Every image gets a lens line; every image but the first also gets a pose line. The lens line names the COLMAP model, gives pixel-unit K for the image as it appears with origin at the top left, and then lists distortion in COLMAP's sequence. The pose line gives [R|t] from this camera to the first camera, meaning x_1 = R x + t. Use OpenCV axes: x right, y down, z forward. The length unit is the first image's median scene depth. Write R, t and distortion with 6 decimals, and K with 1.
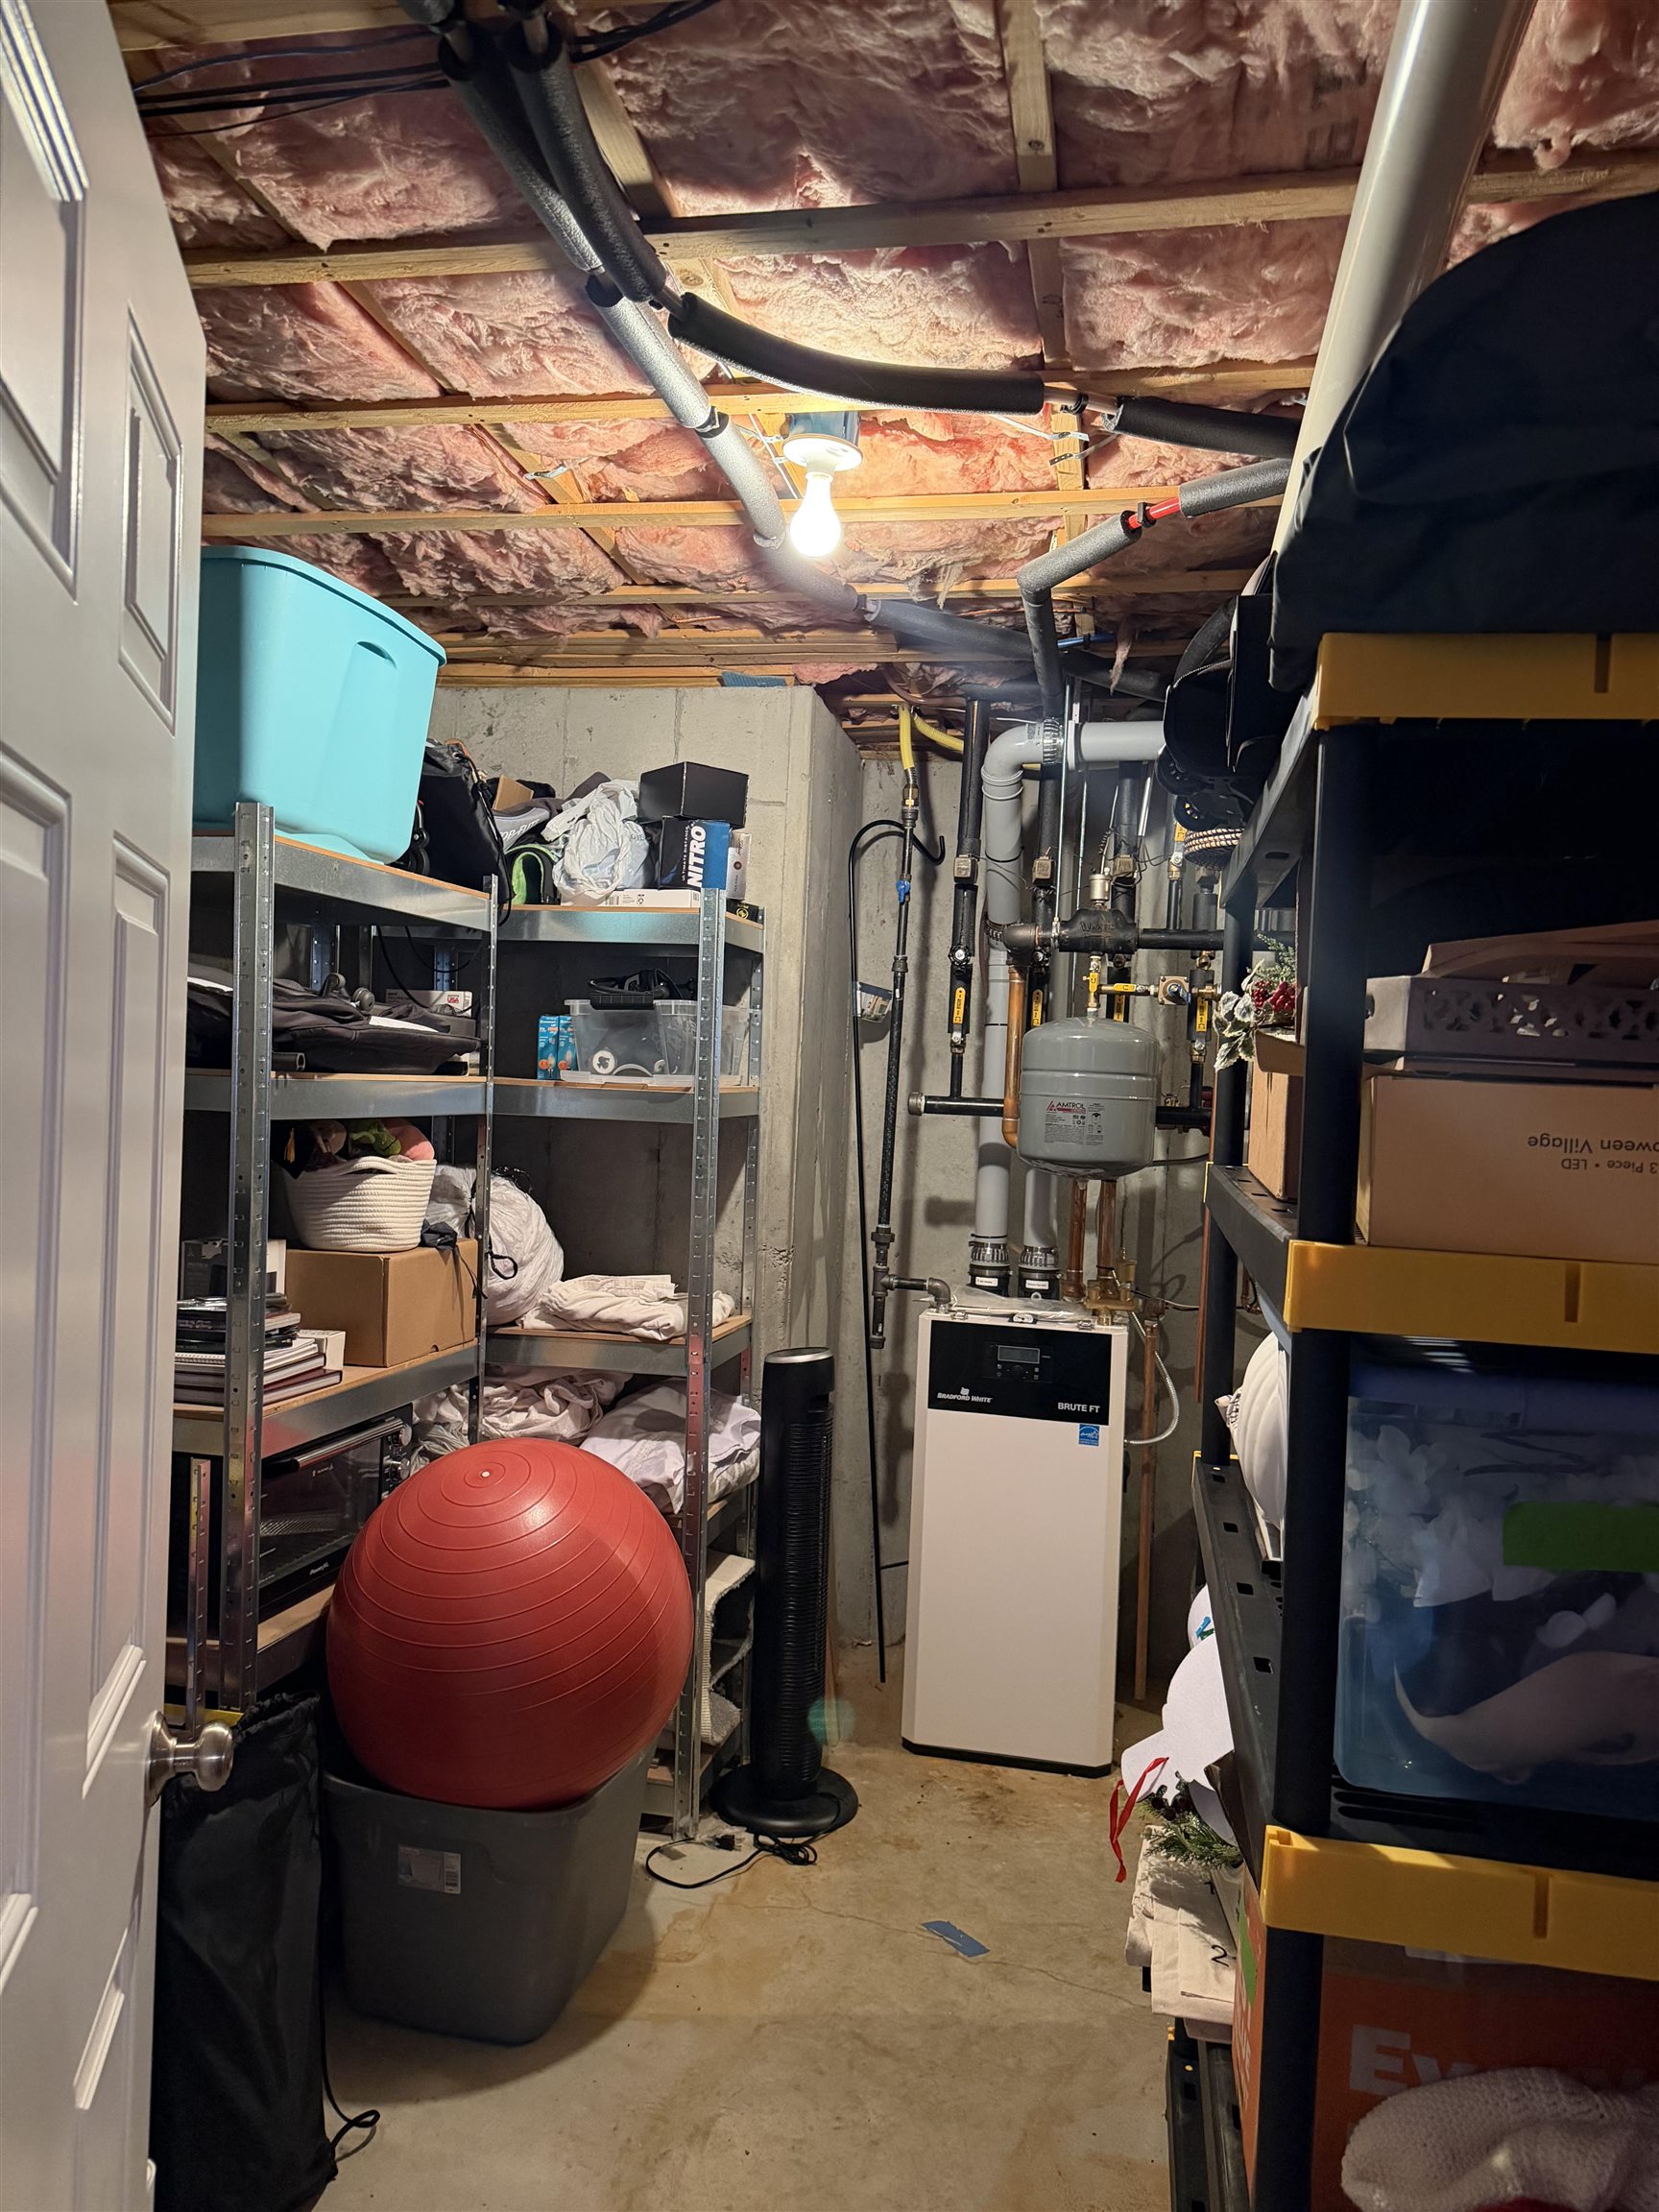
lens RADIAL K [[1568.8, 0, 826.0], [0, 1568.8, 1108.6], [0, 0, 1]] dist [0.060477, -0.019663]
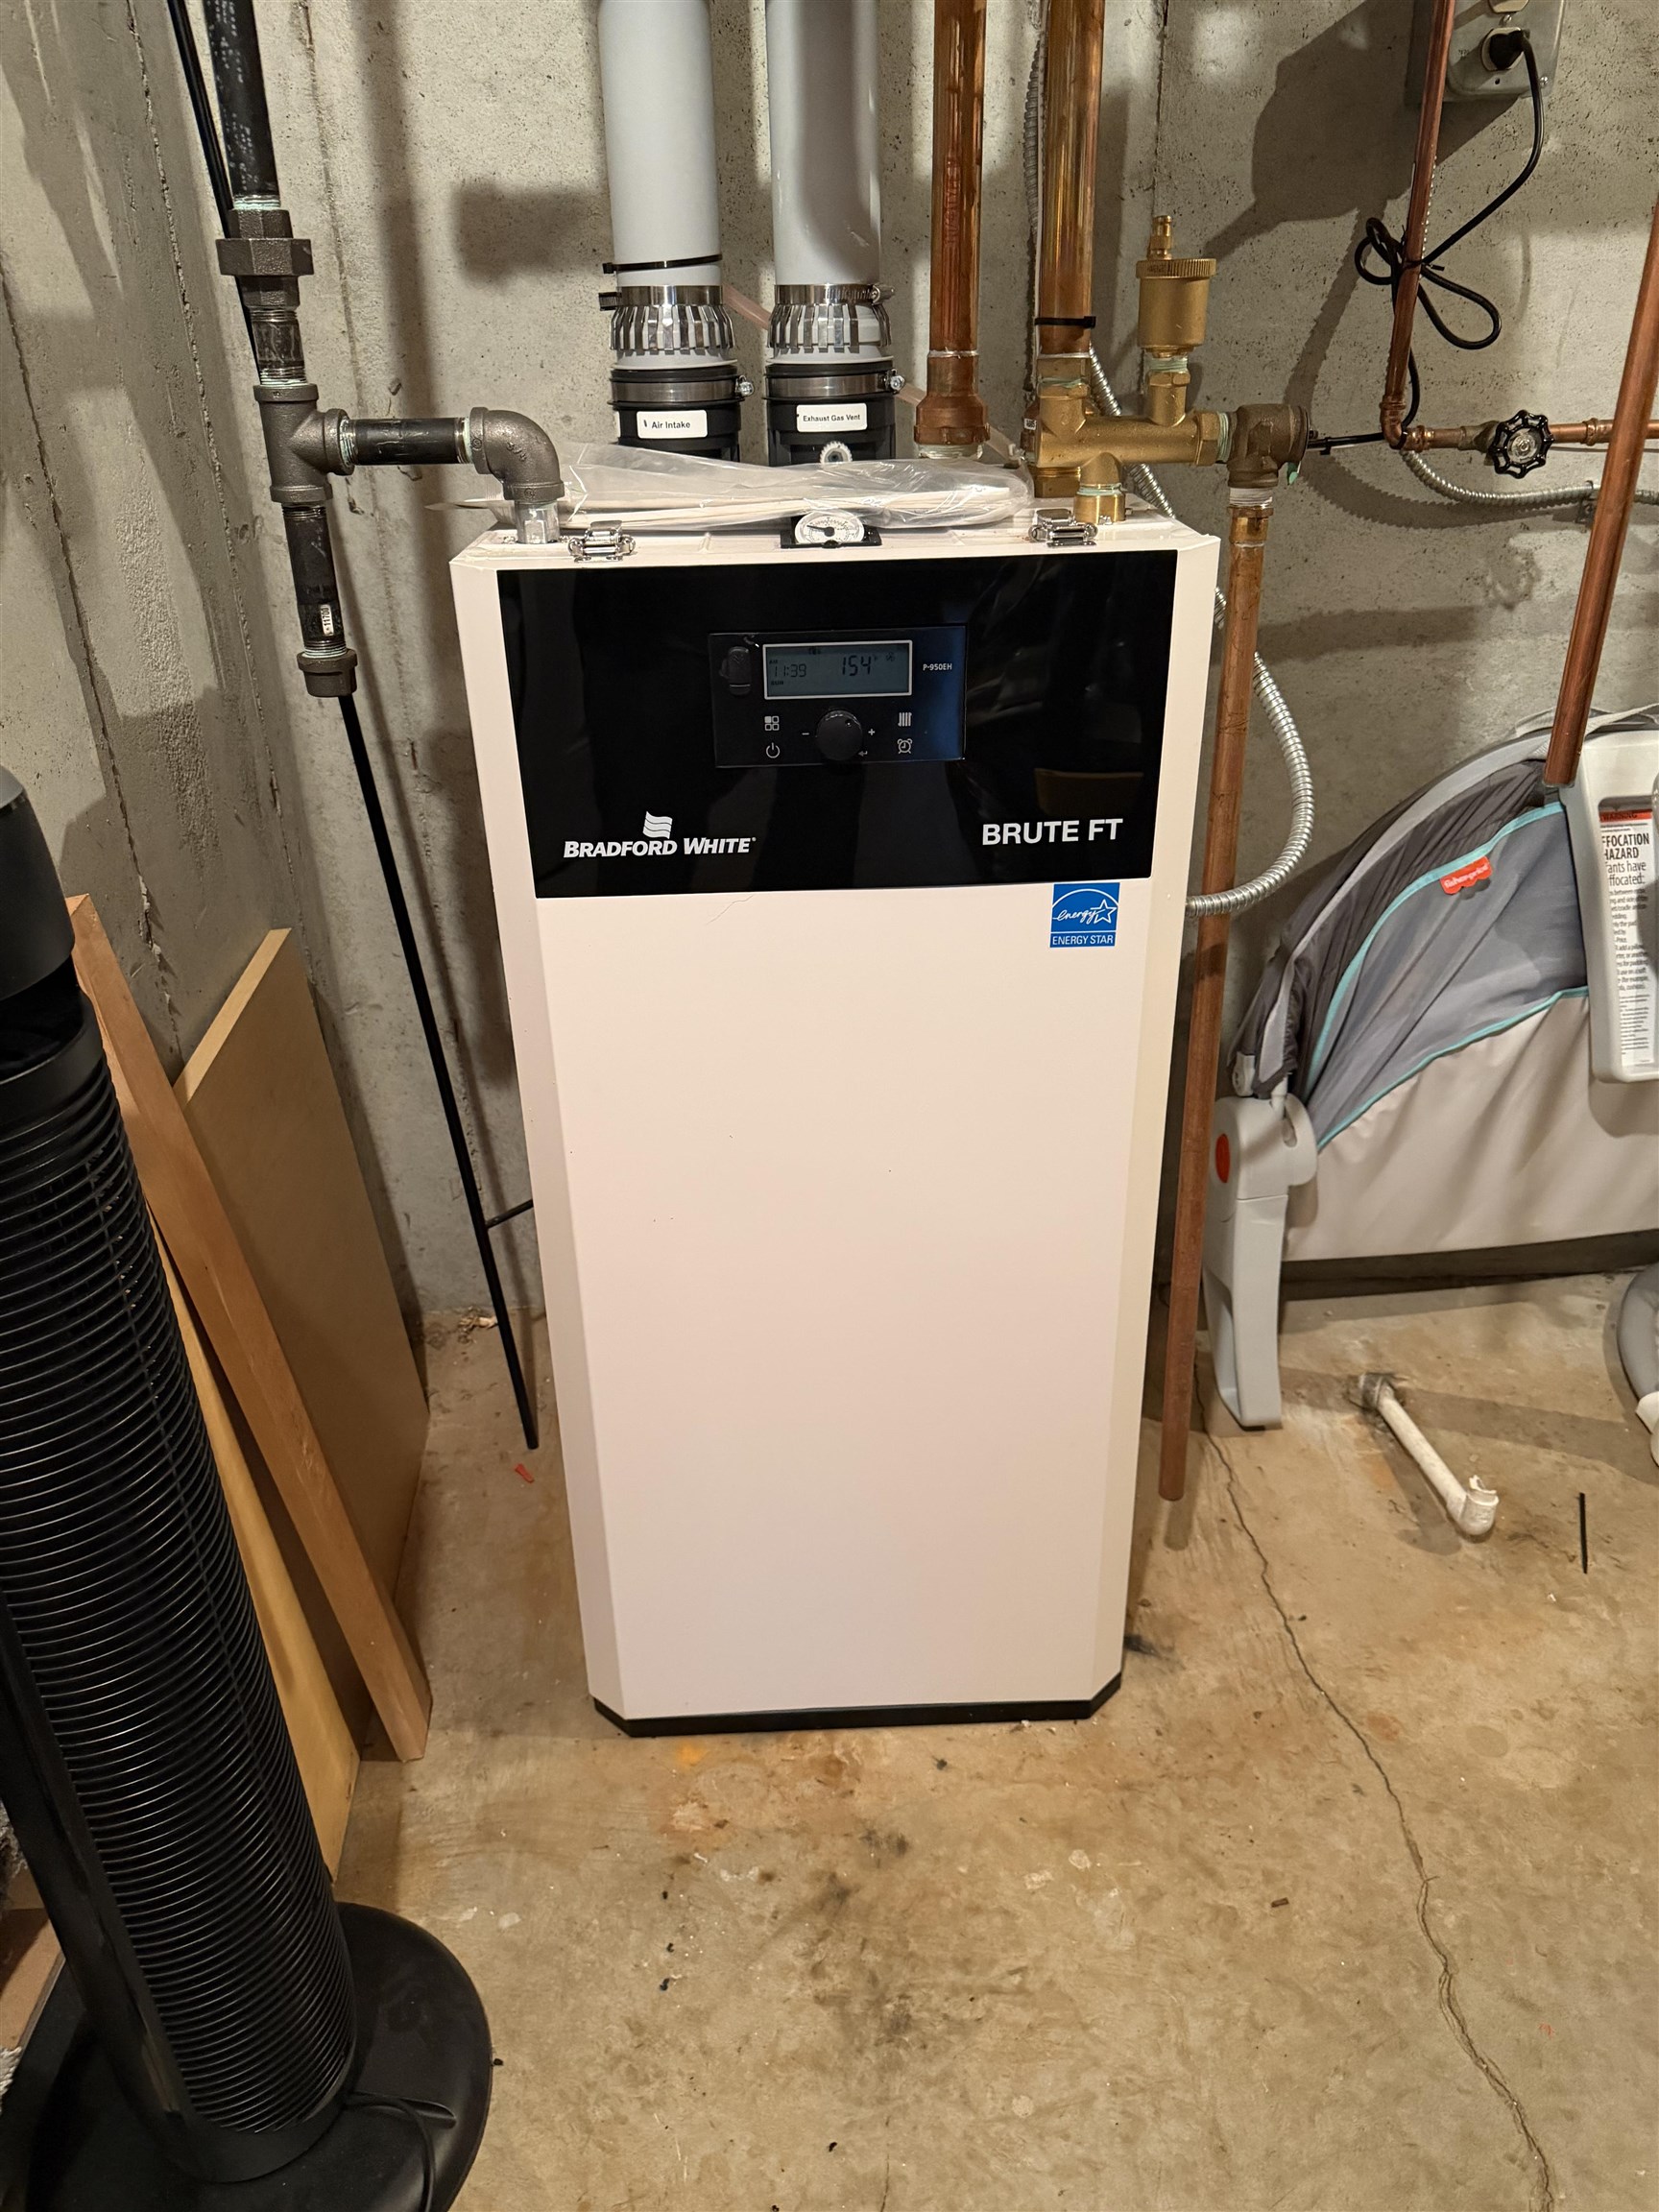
lens RADIAL K [[1568.8, 0, 817.8], [0, 1568.8, 1098.6], [0, 0, 1]] dist [0.060477, -0.019663]
pose [[0.972212, -0.161152, 0.169804, 0.058011], [0.069197, 0.890757, 0.449181, 0.095058], [-0.223640, -0.424949, 0.877156, 0.695324]]
